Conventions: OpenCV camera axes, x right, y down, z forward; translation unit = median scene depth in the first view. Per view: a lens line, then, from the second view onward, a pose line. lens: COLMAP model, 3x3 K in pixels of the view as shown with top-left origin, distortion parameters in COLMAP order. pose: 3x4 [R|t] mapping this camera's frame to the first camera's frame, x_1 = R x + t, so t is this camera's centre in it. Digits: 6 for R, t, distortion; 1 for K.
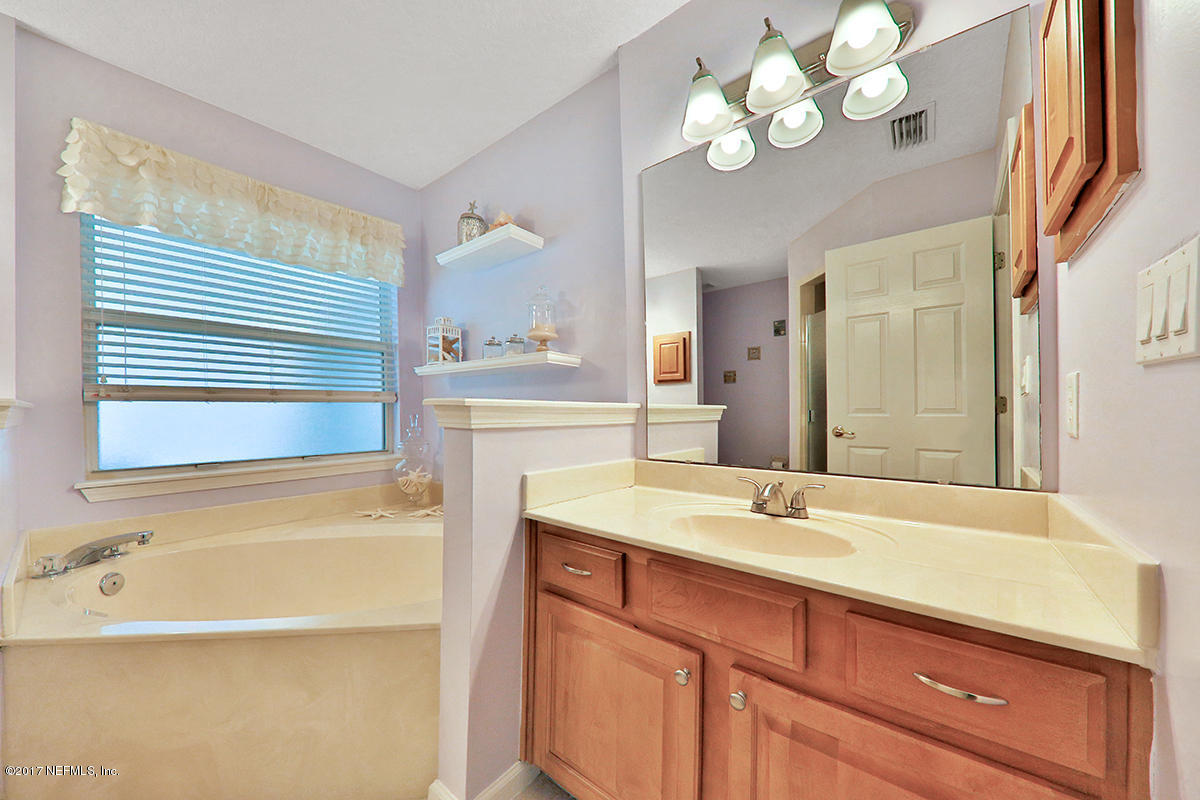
lens RADIAL K [[419.9, 0, 598.4], [0, 419.9, 404.2], [0, 0, 1]] dist [-0.001925, -0.001570]
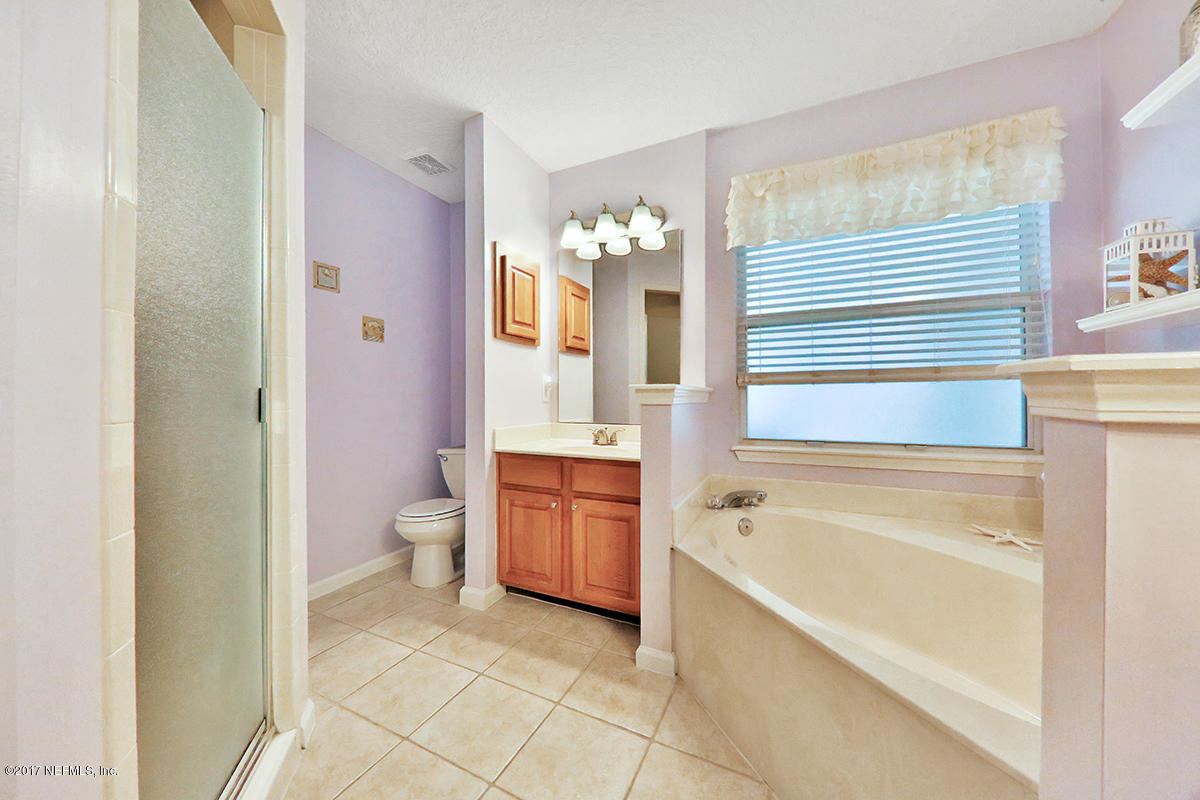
lens RADIAL K [[419.9, 0, 637.8], [0, 419.9, 402.4], [0, 0, 1]] dist [-0.001925, -0.001570]
pose [[0.241250, 0.011282, -0.970397, 0.006773], [0.019152, 0.999682, 0.016384, 0.012819], [0.970274, -0.022537, 0.240957, 0.262912]]
